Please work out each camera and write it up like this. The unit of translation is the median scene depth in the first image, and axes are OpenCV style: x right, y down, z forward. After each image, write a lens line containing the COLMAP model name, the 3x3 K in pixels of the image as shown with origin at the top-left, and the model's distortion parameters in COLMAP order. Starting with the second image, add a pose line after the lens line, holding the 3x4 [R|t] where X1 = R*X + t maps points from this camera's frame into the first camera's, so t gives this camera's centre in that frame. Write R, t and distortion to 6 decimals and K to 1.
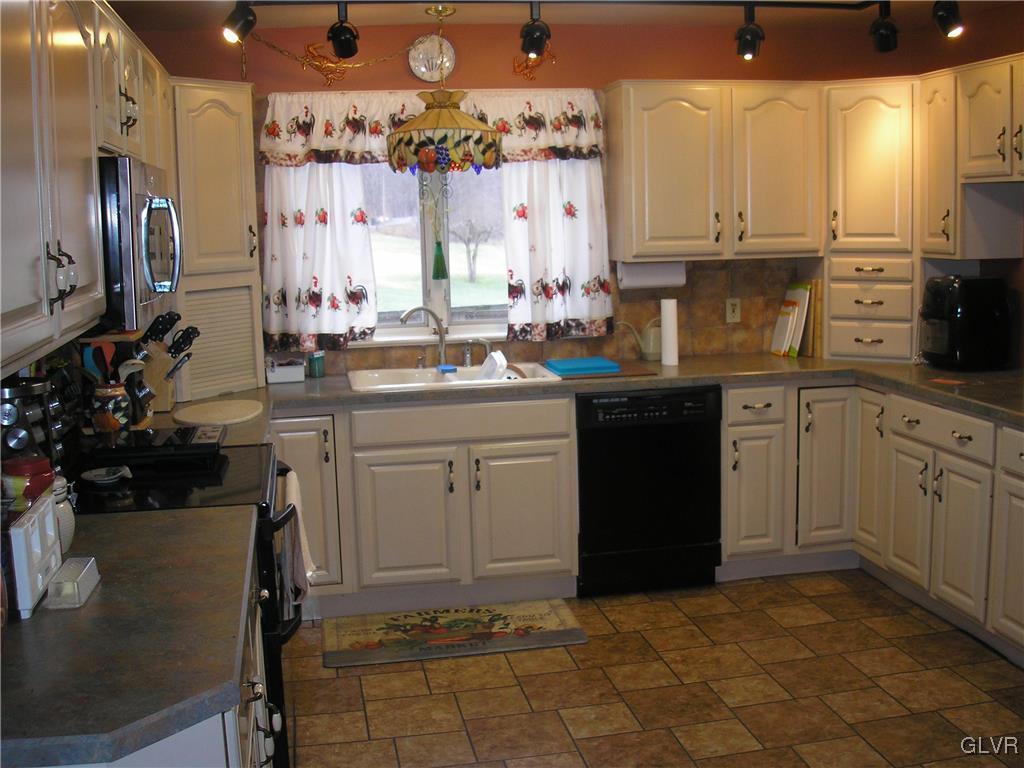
lens RADIAL K [[1143.9, 0, 512.0], [0, 1143.9, 384.0], [0, 0, 1]] dist [-0.163596, 0.060706]
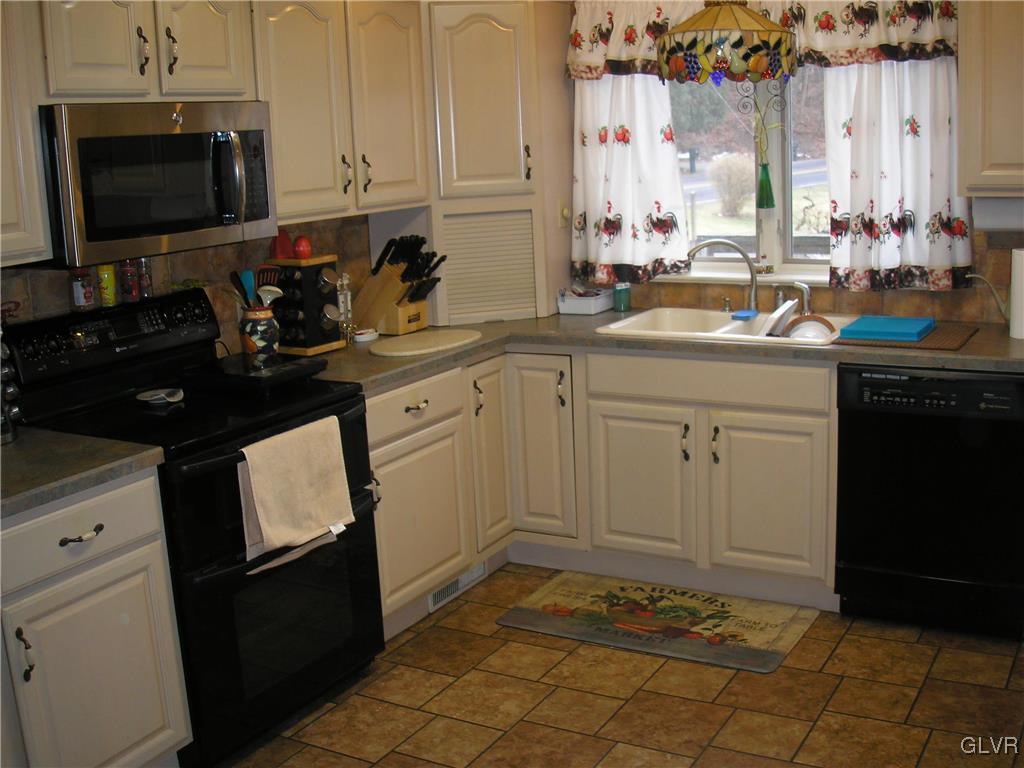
lens RADIAL K [[1143.9, 0, 512.0], [0, 1143.9, 384.0], [0, 0, 1]] dist [-0.163596, 0.060706]
pose [[0.760968, 0.127307, -0.636177, 0.378941], [-0.069857, 0.990936, 0.114738, -0.050626], [0.645018, -0.042871, 0.762964, 0.260236]]
